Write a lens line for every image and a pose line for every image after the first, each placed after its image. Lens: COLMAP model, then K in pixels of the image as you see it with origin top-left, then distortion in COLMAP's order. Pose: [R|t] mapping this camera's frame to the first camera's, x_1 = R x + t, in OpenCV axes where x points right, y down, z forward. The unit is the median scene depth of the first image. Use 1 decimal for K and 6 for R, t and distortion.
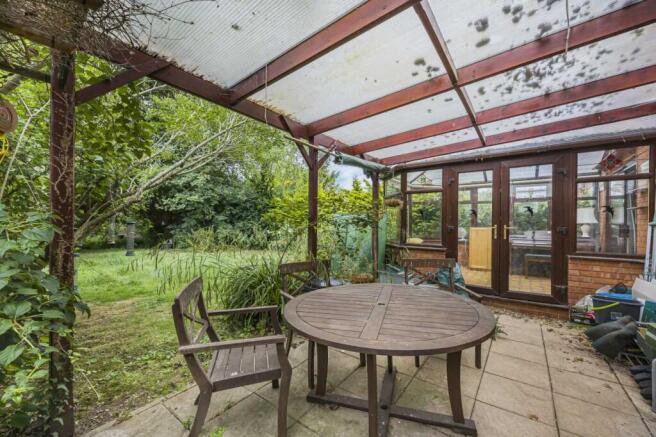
lens RADIAL K [[250.0, 0, 327.8], [0, 250.0, 221.8], [0, 0, 1]] dist [0.002122, 0.000033]
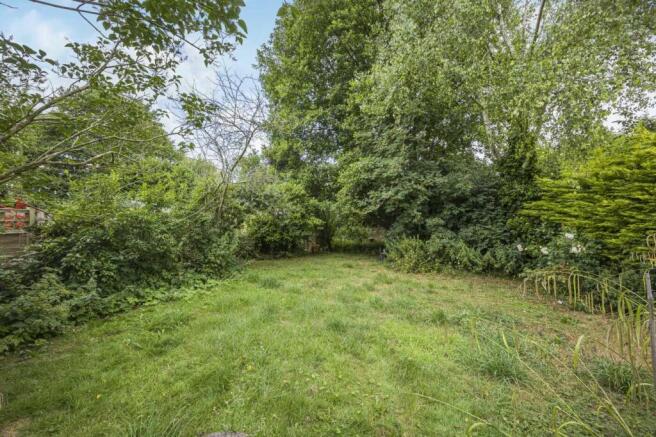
lens RADIAL K [[250.0, 0, 327.5], [0, 250.0, 220.6], [0, 0, 1]] dist [0.002122, 0.000033]
pose [[0.540116, -0.024092, -0.841246, -0.020763], [0.009075, 0.999699, -0.022803, -0.005343], [0.841542, 0.004682, 0.540172, 0.384380]]
